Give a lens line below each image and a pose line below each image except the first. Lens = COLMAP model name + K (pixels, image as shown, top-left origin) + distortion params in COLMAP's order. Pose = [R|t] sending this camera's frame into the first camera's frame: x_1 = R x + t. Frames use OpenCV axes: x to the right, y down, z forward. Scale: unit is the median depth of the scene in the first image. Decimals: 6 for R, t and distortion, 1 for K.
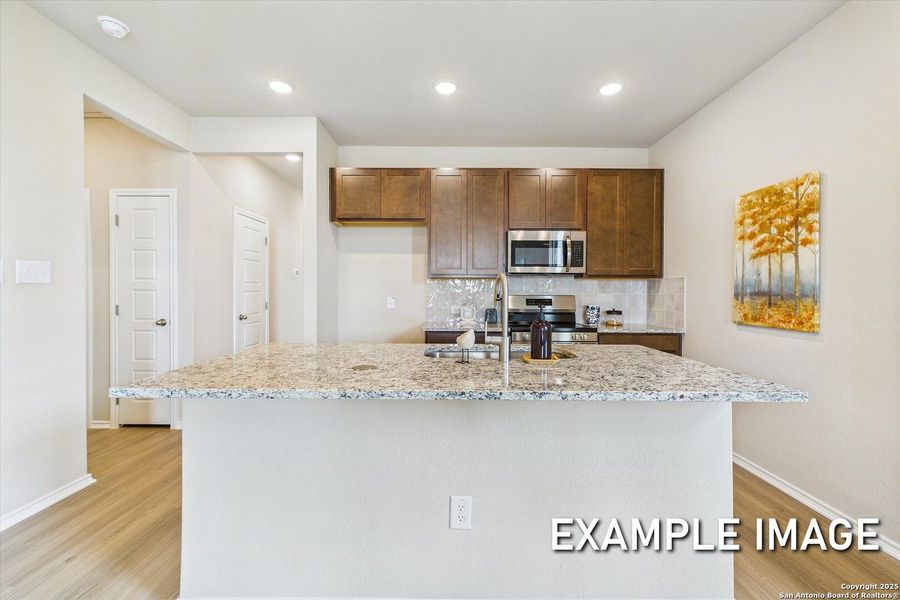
lens RADIAL K [[379.4, 0, 450.2], [0, 379.4, 295.3], [0, 0, 1]] dist [0.001201, -0.000114]
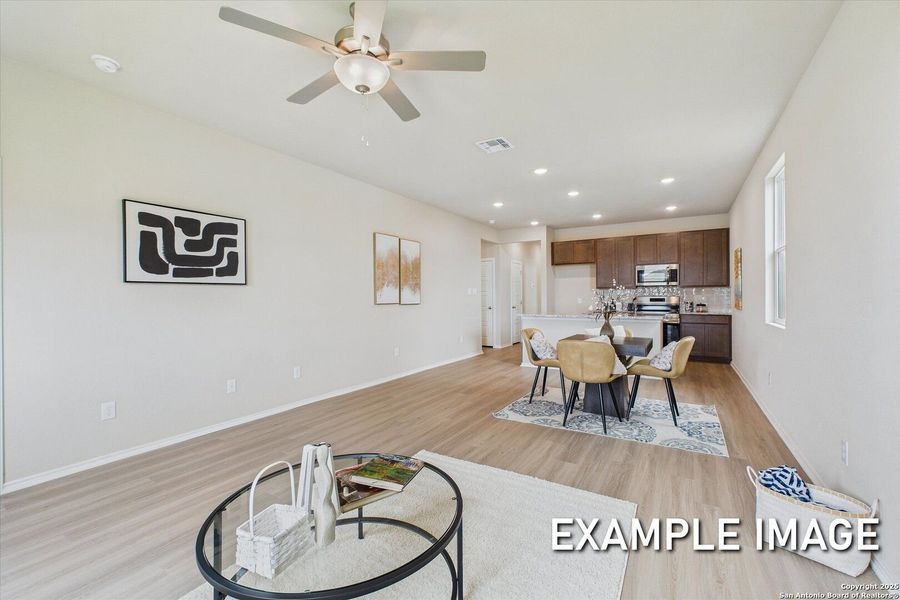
lens RADIAL K [[378.7, 0, 449.4], [0, 378.7, 300.4], [0, 0, 1]] dist [-0.000648, -0.000093]
pose [[0.851756, -0.004851, -0.523916, 0.405238], [0.006394, 0.999979, 0.001136, 0.013345], [0.523899, -0.004317, 0.851769, -1.446805]]
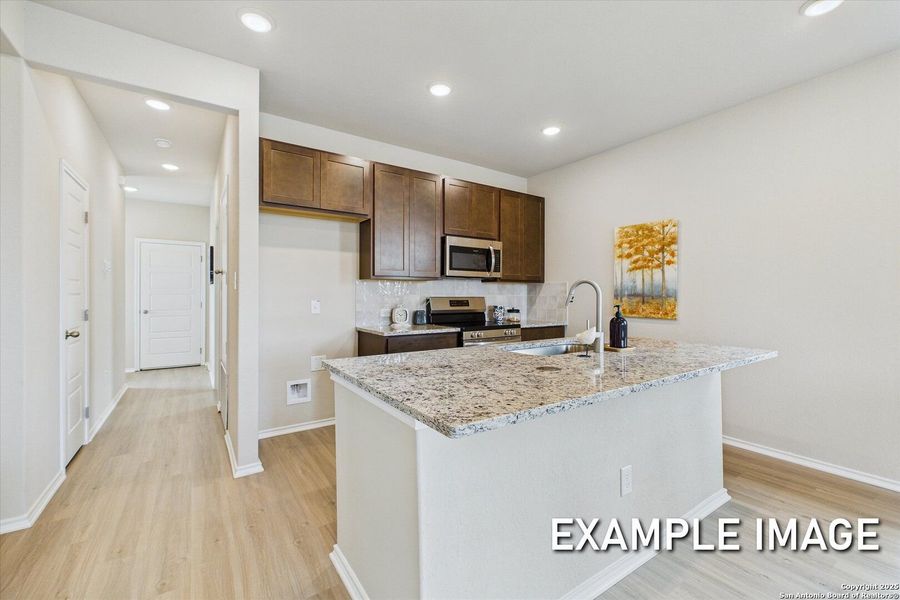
lens RADIAL K [[379.4, 0, 450.2], [0, 379.4, 295.3], [0, 0, 1]] dist [0.001201, -0.000114]
pose [[0.826315, -0.003790, 0.563196, -0.470005], [0.005442, 0.999984, -0.001257, -0.004322], [-0.563182, 0.004103, 0.826323, 0.137840]]
